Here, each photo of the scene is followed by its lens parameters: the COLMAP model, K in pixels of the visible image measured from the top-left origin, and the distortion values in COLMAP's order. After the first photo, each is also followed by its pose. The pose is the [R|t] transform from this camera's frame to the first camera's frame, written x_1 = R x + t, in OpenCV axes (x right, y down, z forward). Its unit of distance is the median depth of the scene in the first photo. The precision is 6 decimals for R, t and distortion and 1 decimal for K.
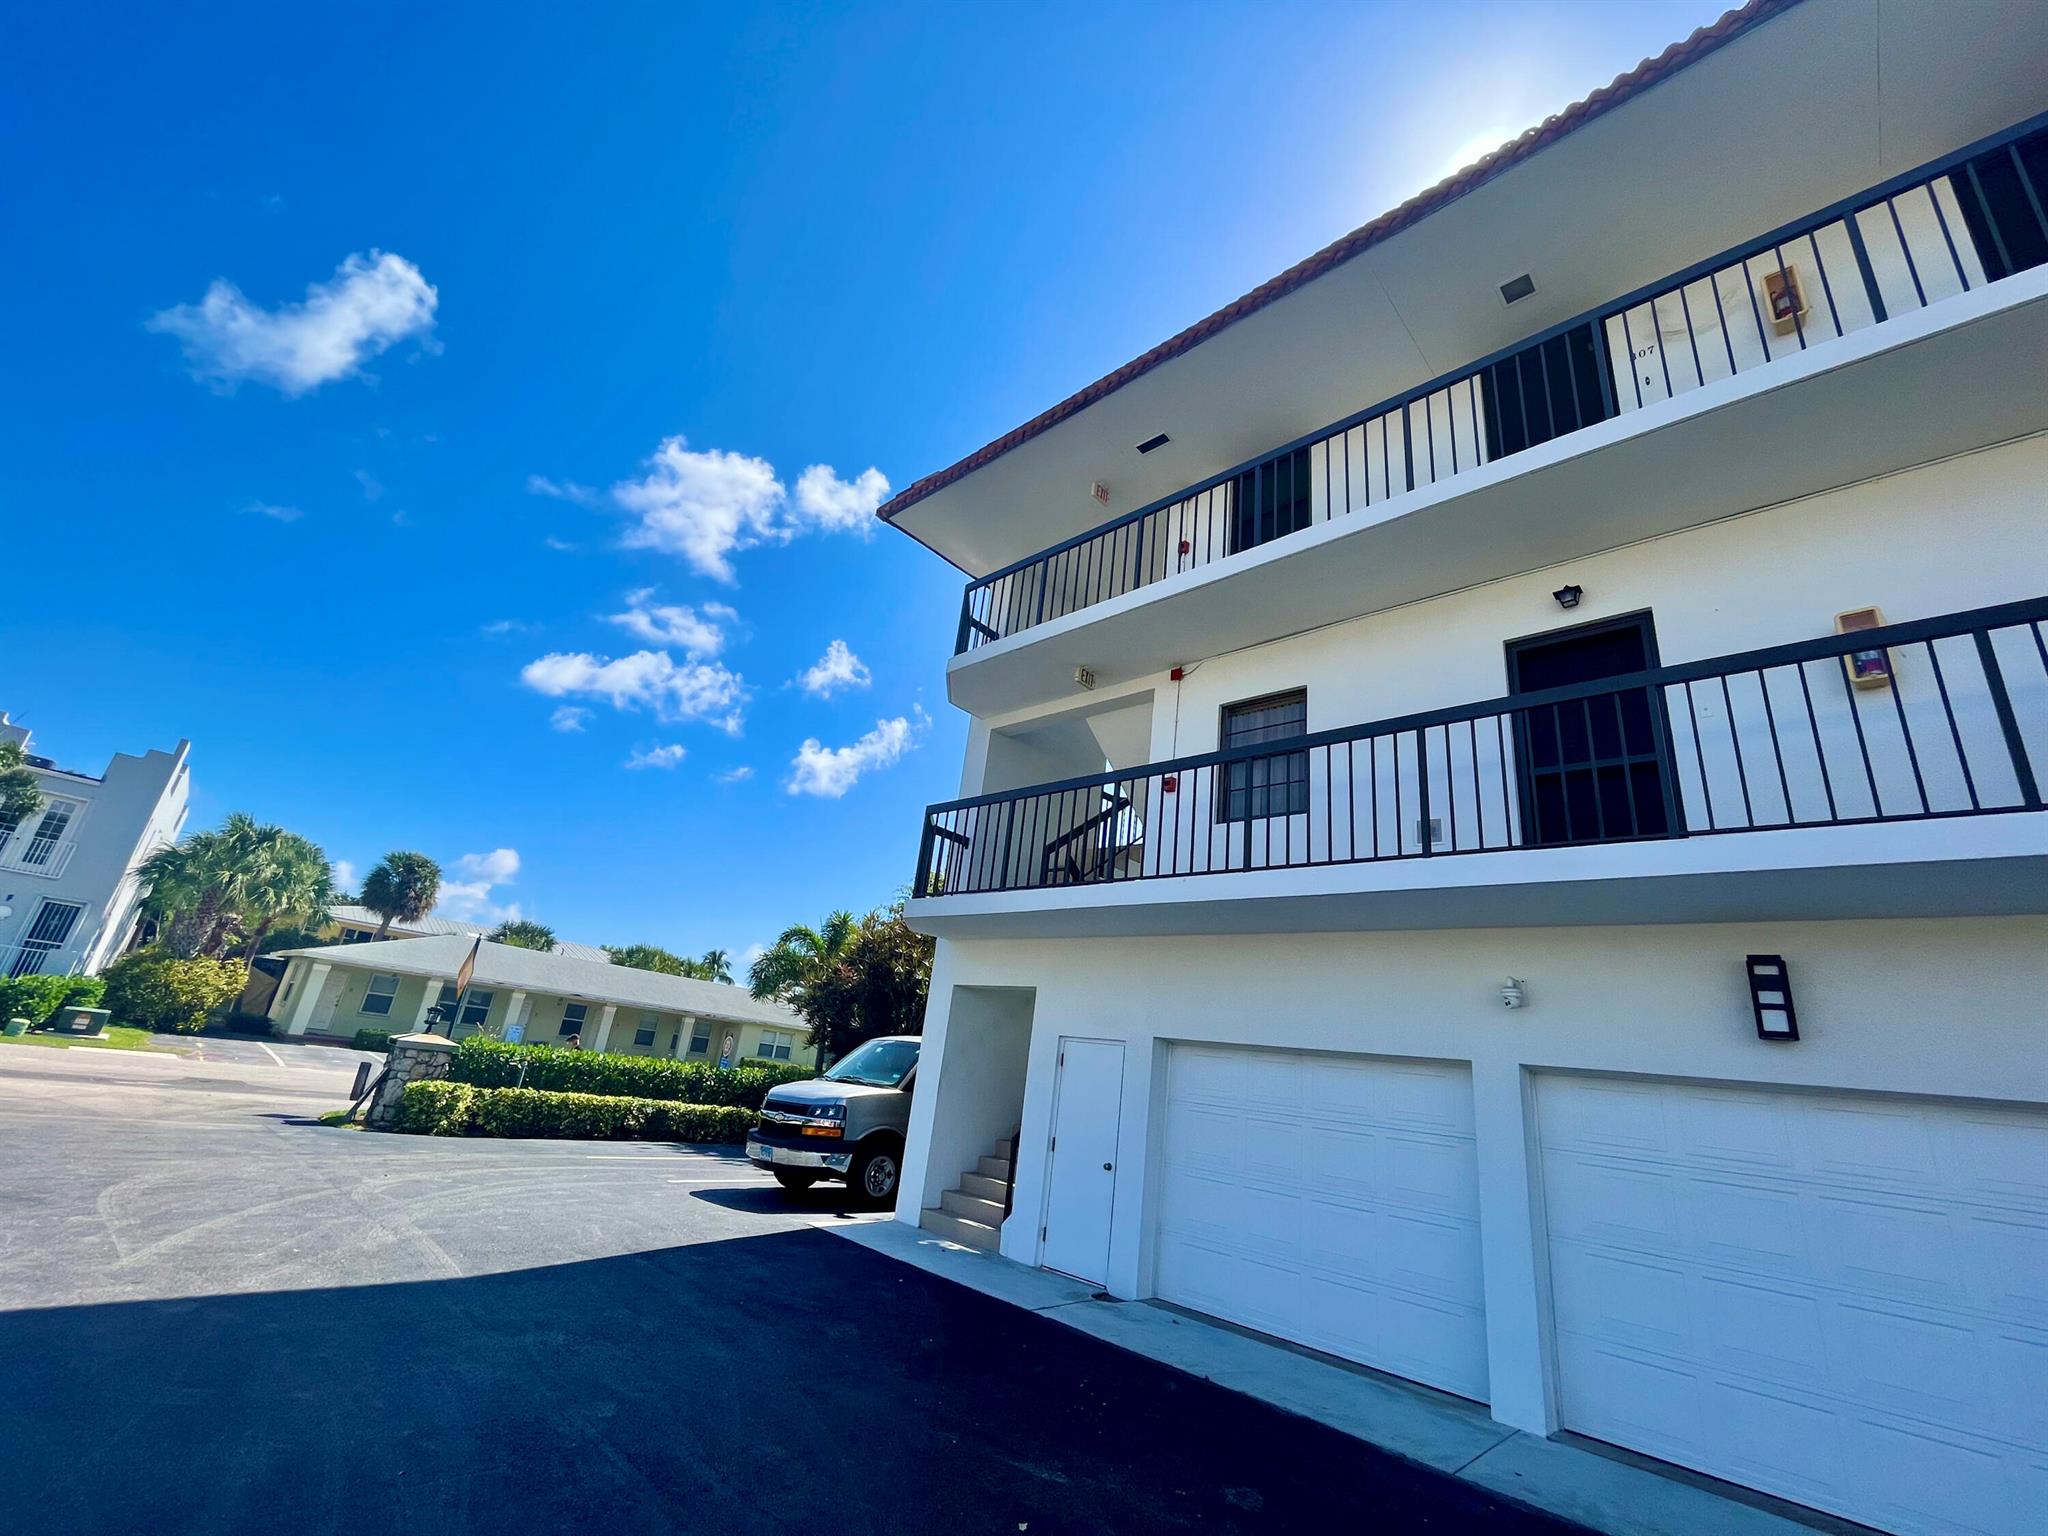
lens RADIAL K [[840.0, 0, 1011.5], [0, 840.0, 782.7], [0, 0, 1]] dist [-0.003328, -0.000048]
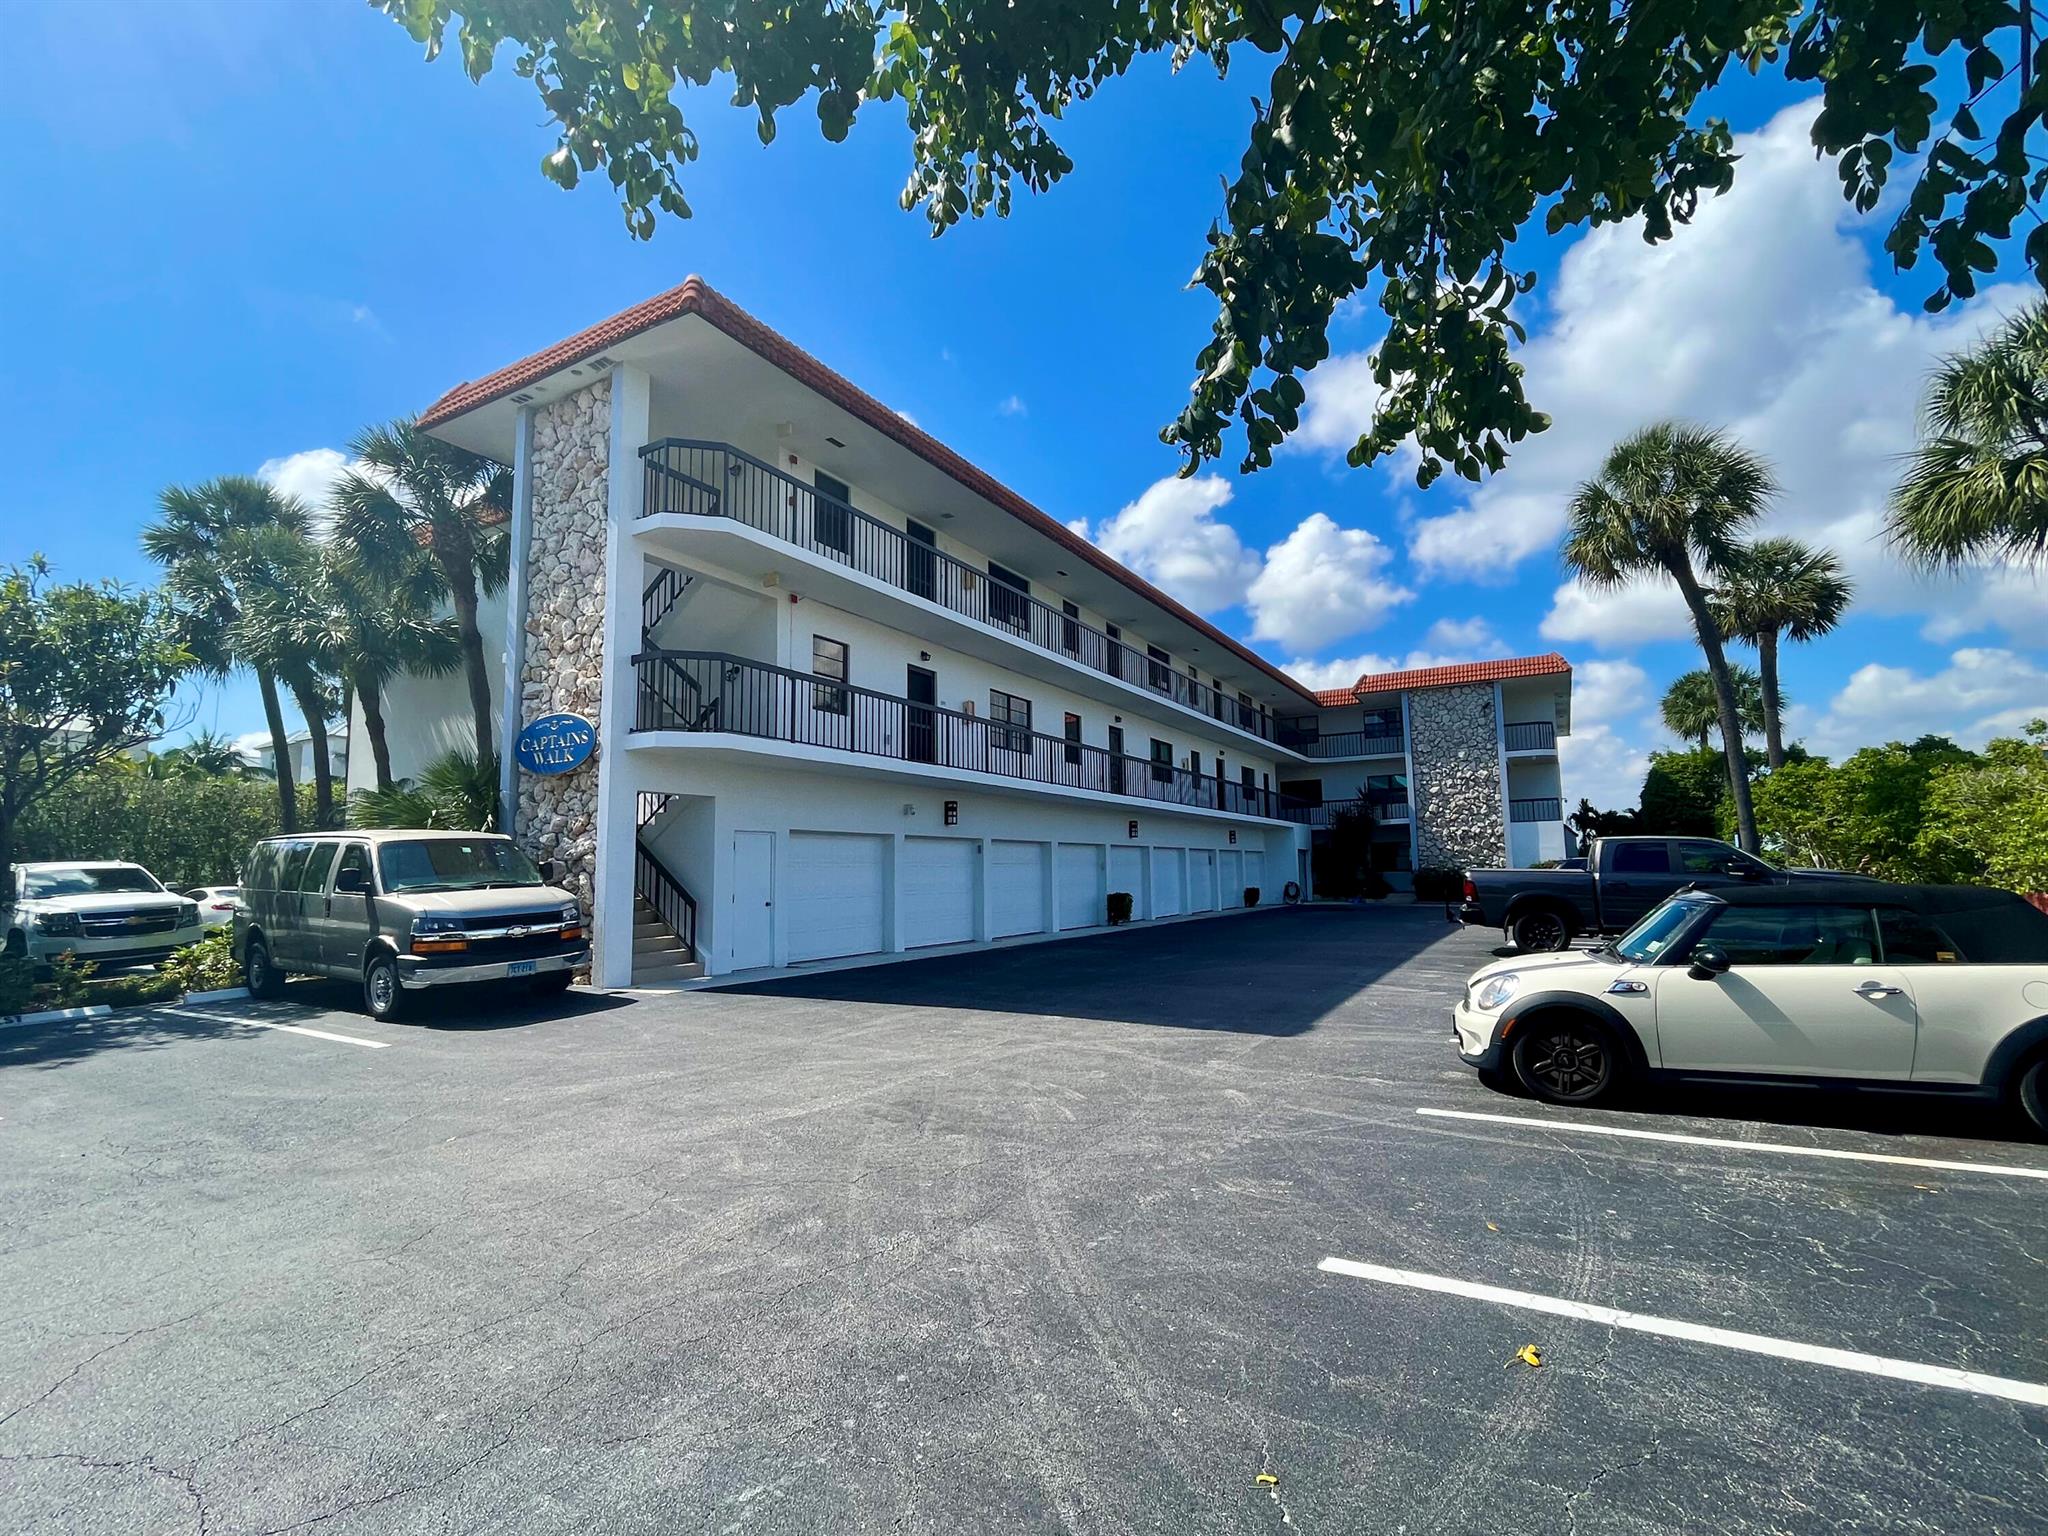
lens RADIAL K [[935.7, 0, 1022.2], [0, 935.7, 768.9], [0, 0, 1]] dist [-0.000576, -0.000021]
pose [[-0.252033, -0.004443, 0.967708, -2.574047], [-0.326706, 0.941669, -0.080765, 0.253560], [-0.910902, -0.336511, -0.238784, 1.475764]]
